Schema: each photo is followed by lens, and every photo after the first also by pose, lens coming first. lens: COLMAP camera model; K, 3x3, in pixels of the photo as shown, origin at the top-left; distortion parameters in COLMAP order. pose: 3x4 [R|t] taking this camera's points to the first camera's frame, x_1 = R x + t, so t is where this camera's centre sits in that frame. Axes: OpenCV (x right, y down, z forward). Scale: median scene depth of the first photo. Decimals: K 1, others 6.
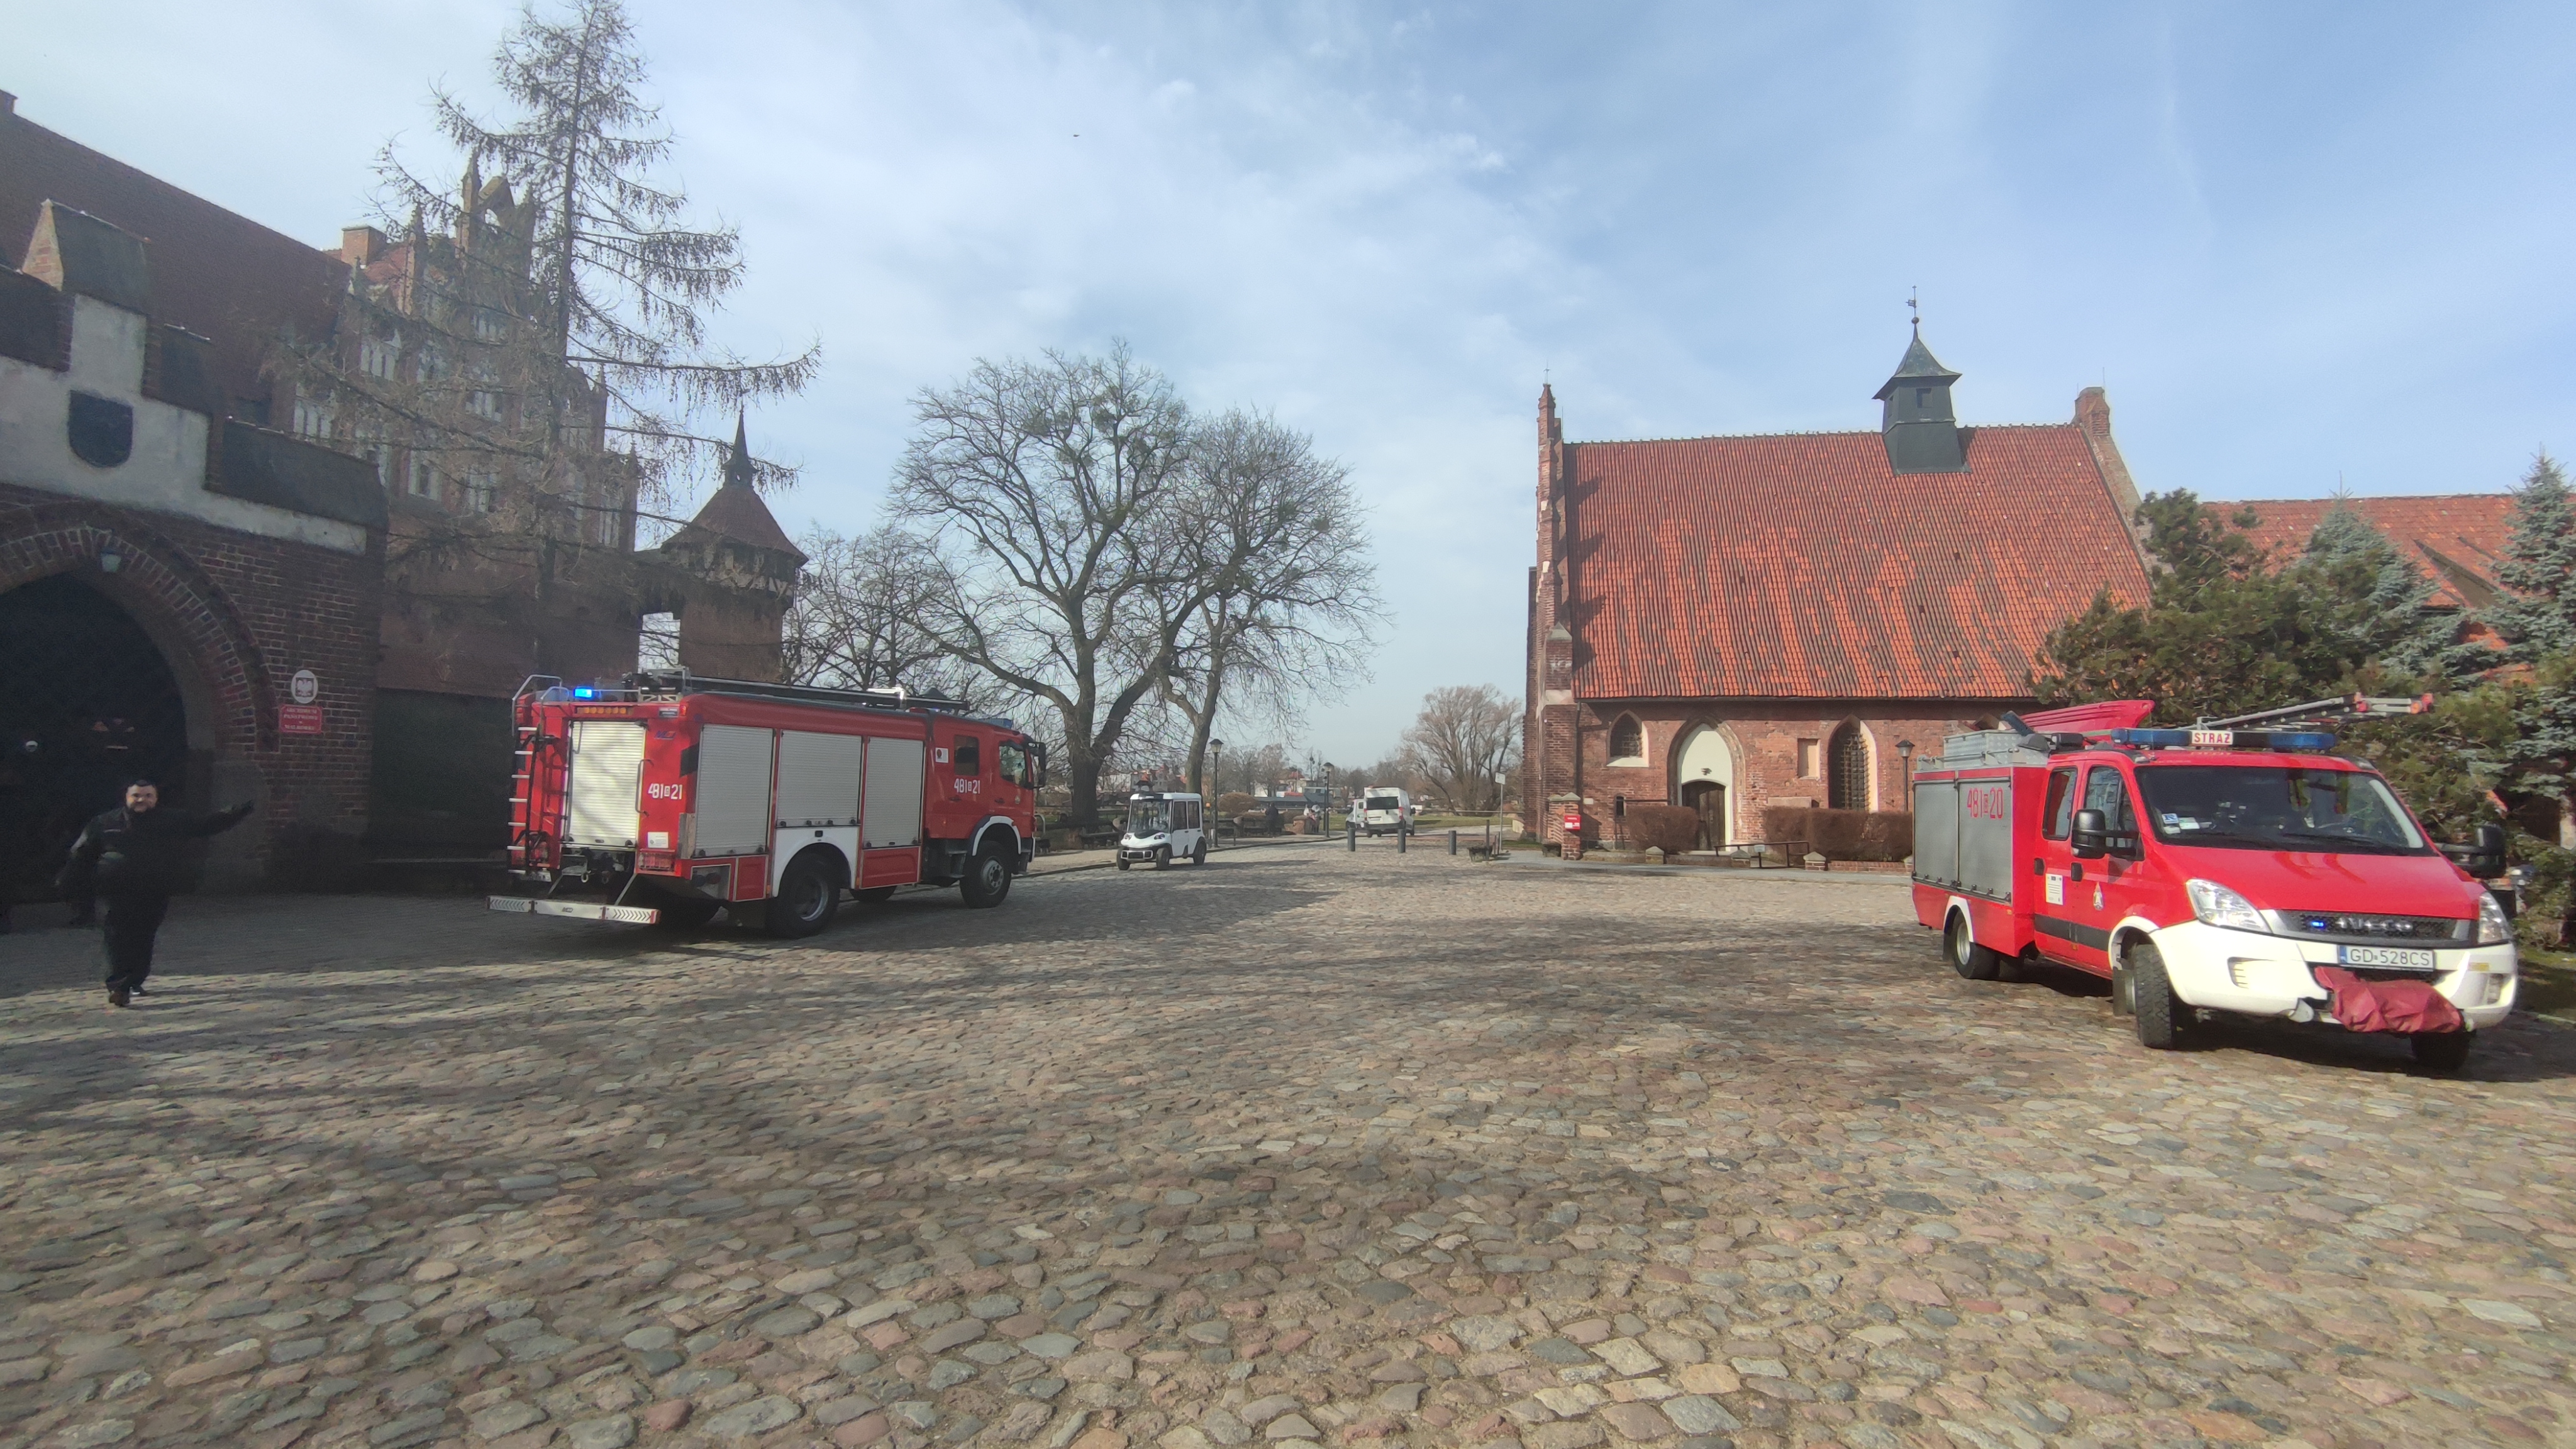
lens RADIAL K [[1129.4, 0, 1287.6], [0, 1129.4, 724.0], [0, 0, 1]] dist [0.001181, -0.000069]
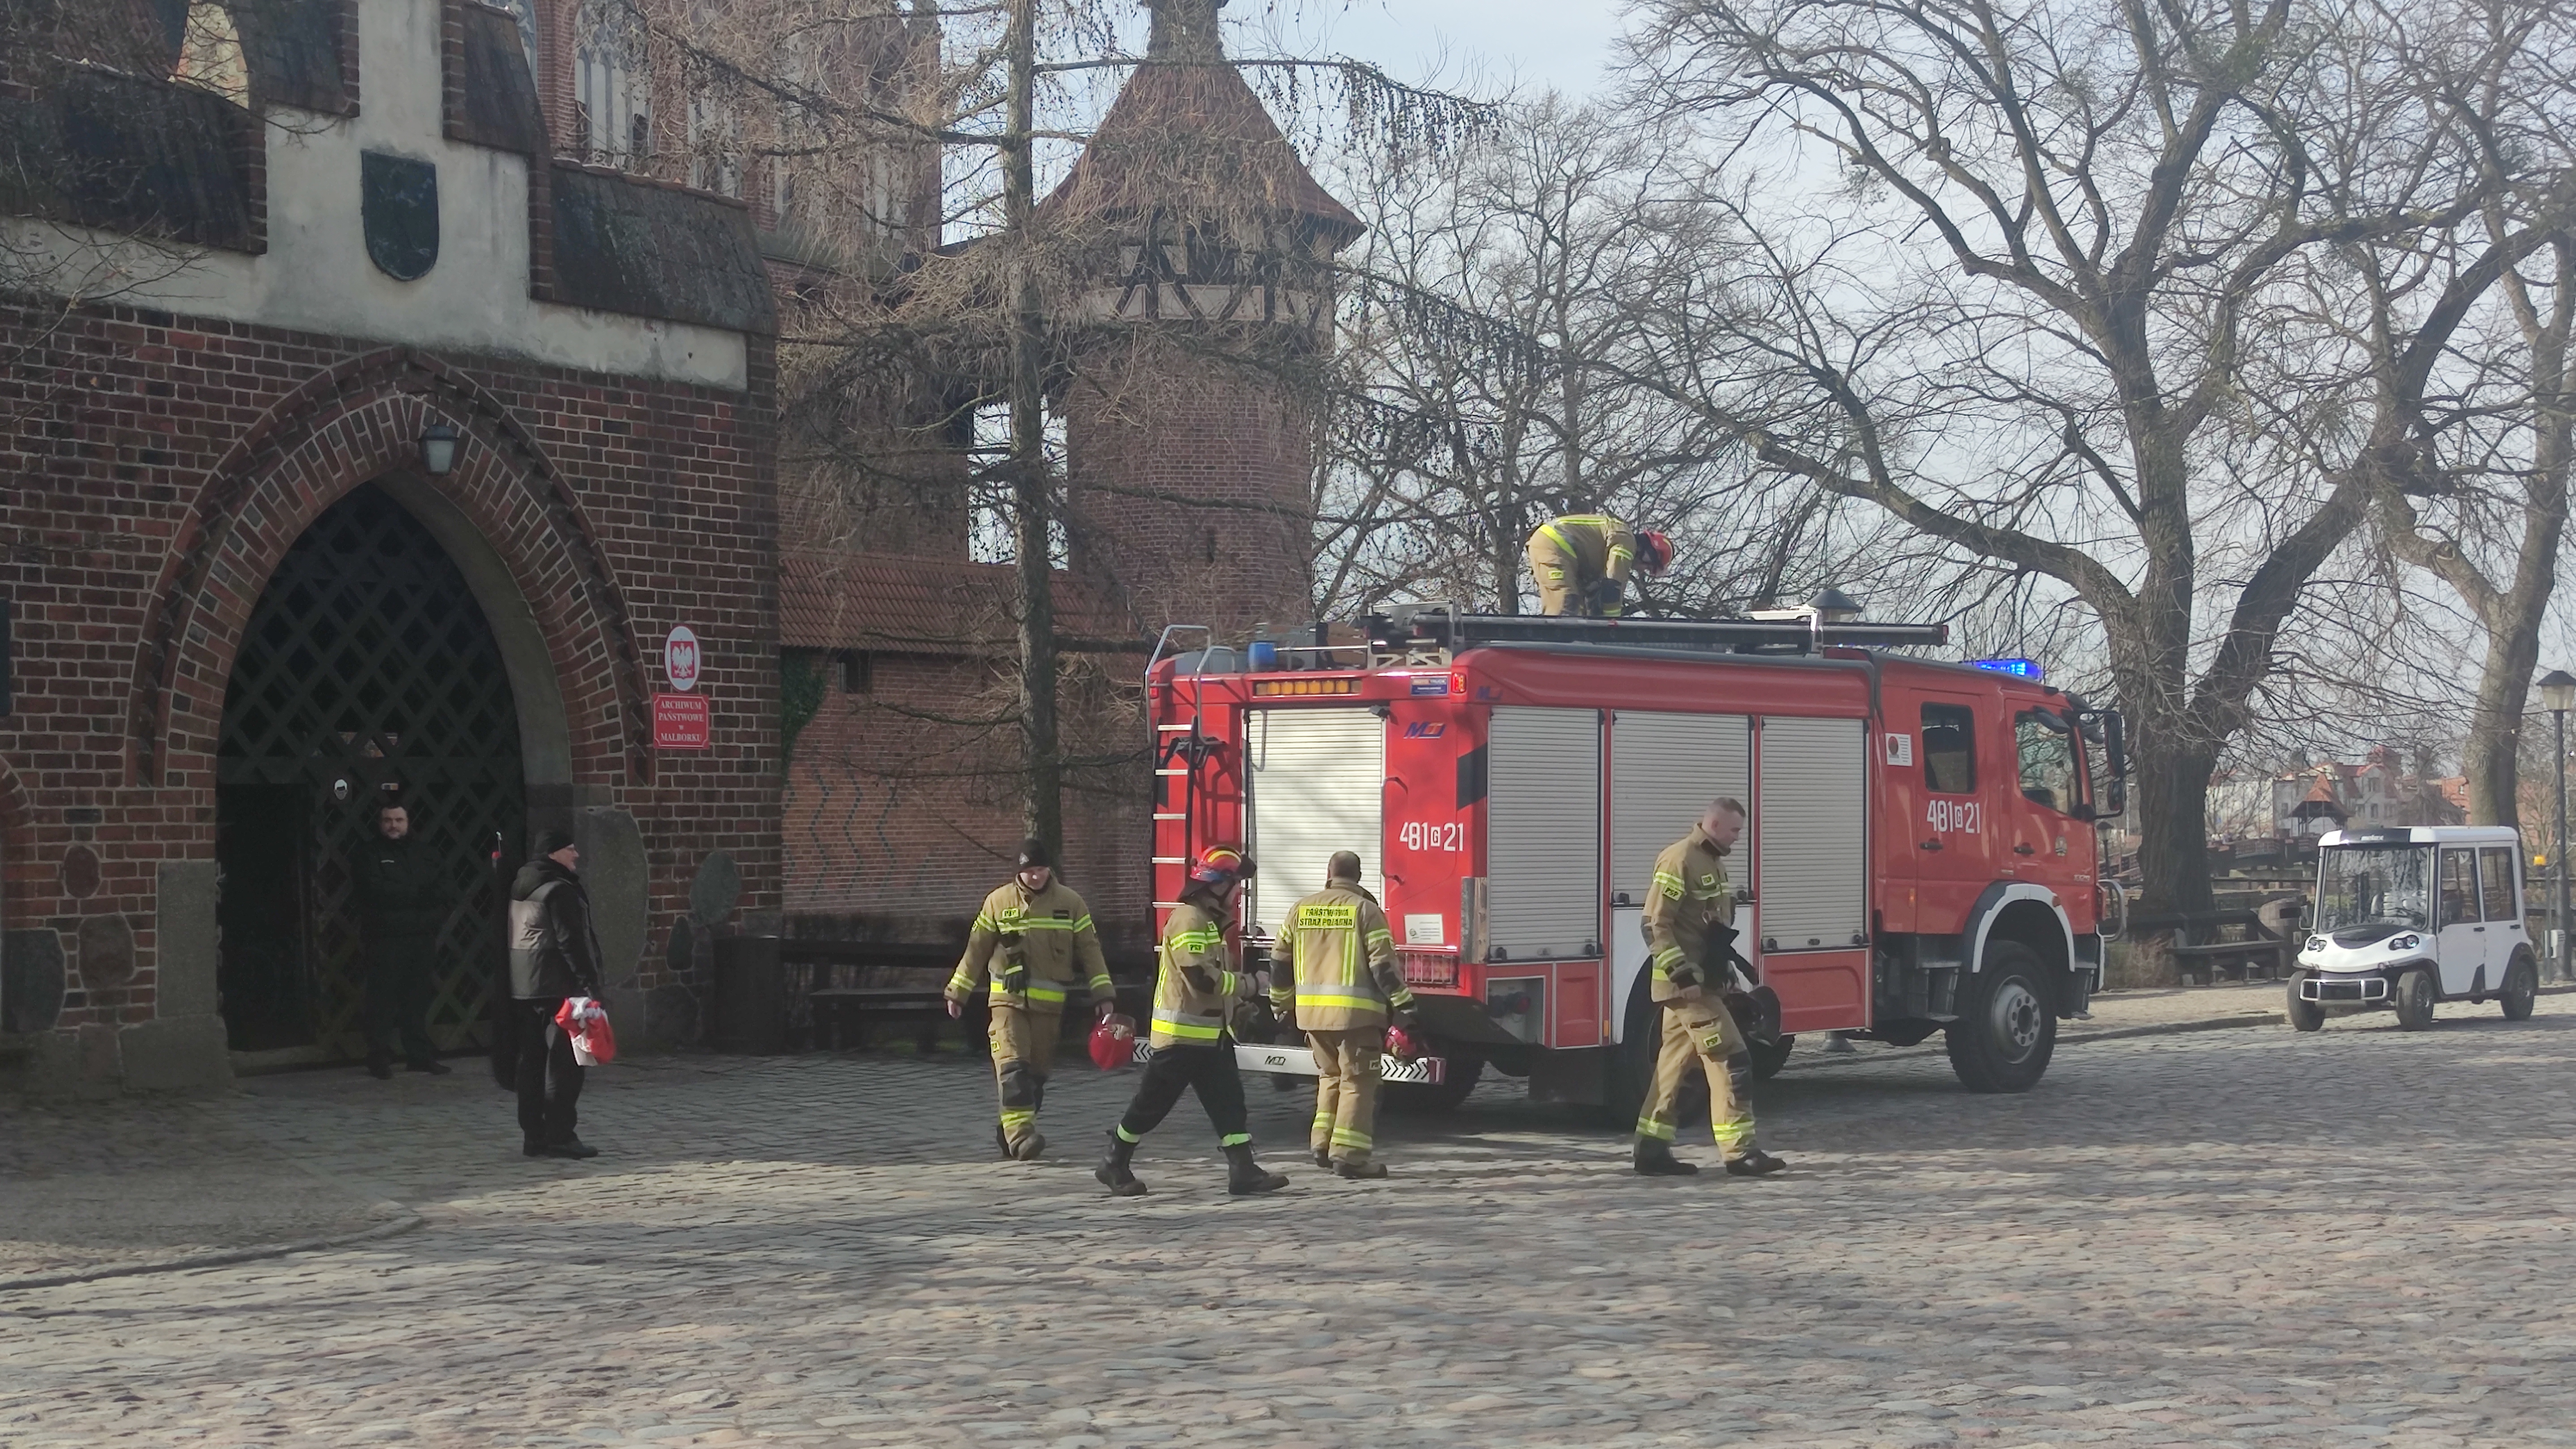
lens RADIAL K [[3635.2, 0, 1272.1], [0, 3635.2, 785.1], [0, 0, 1]] dist [0.087427, 0.000000]
pose [[0.919550, -0.029699, -0.391849, 0.021701], [0.046530, 0.998354, 0.033526, -0.012244], [0.390209, -0.049062, 0.919418, -0.287988]]
